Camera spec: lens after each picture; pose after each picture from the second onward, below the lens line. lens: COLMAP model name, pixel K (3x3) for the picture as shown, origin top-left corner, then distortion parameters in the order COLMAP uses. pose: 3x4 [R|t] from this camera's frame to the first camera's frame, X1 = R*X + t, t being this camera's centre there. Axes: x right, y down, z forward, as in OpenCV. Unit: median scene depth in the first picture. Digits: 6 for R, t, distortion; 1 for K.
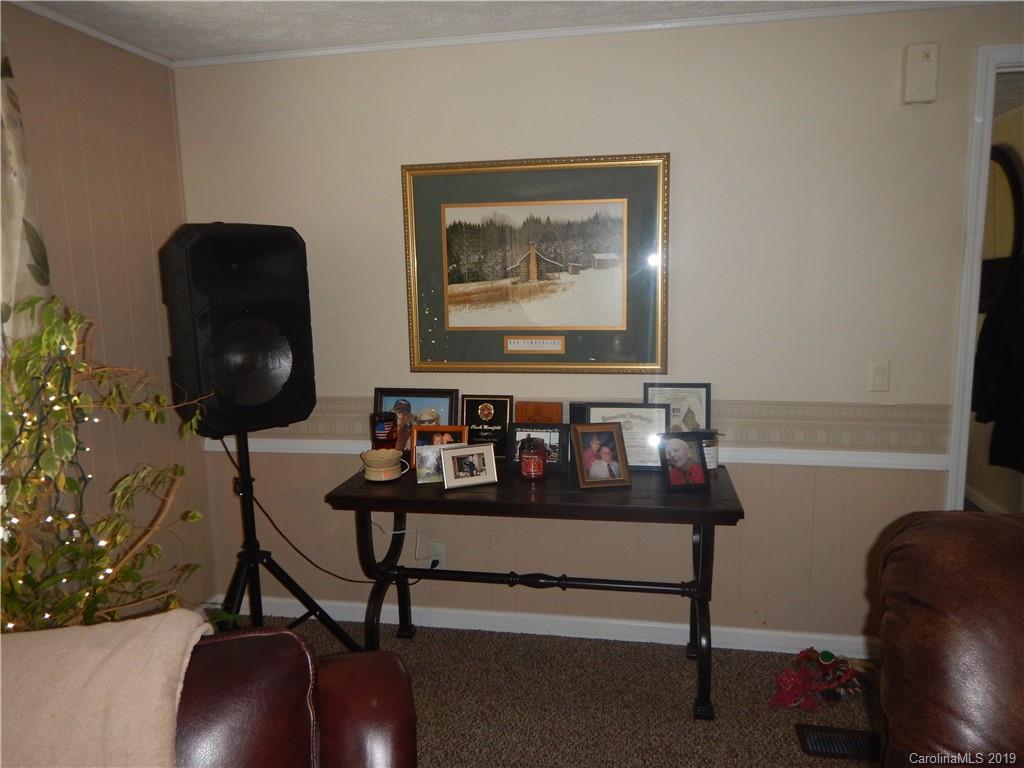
lens RADIAL K [[733.8, 0, 516.6], [0, 733.8, 383.0], [0, 0, 1]] dist [0.027177, -0.010053]
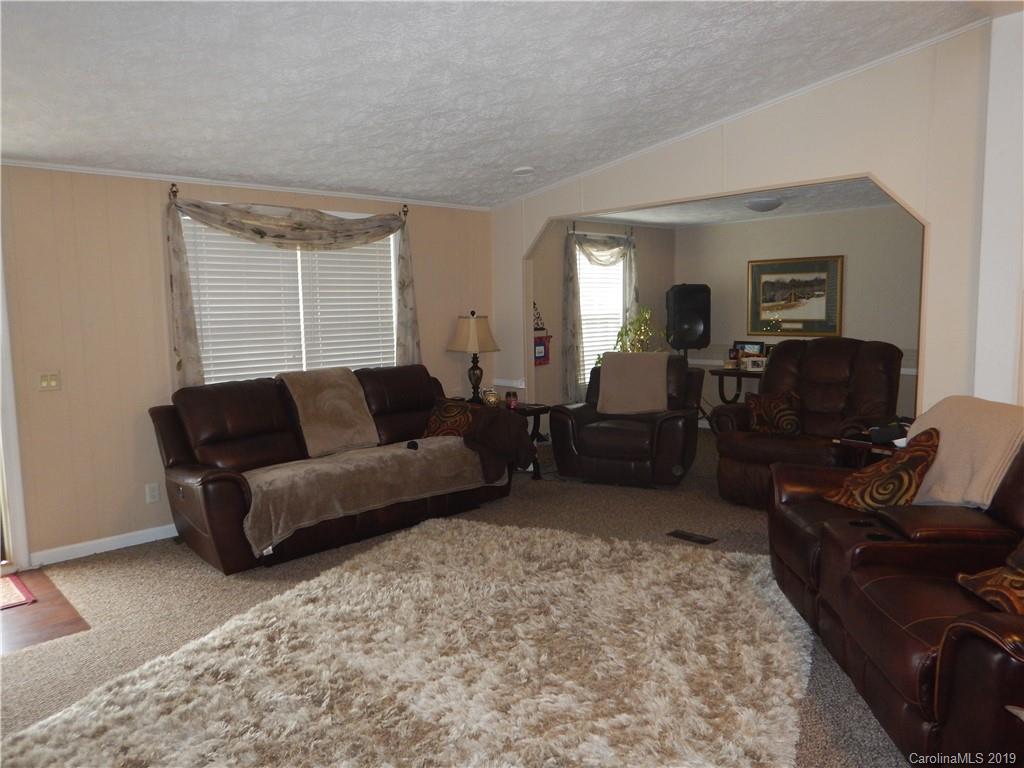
lens RADIAL K [[733.8, 0, 514.4], [0, 733.8, 384.9], [0, 0, 1]] dist [0.027177, -0.010053]
pose [[0.806934, 0.071034, -0.586355, 0.811327], [-0.086775, 0.996227, 0.001269, 0.251823], [0.584233, 0.049857, 0.810053, -1.792636]]
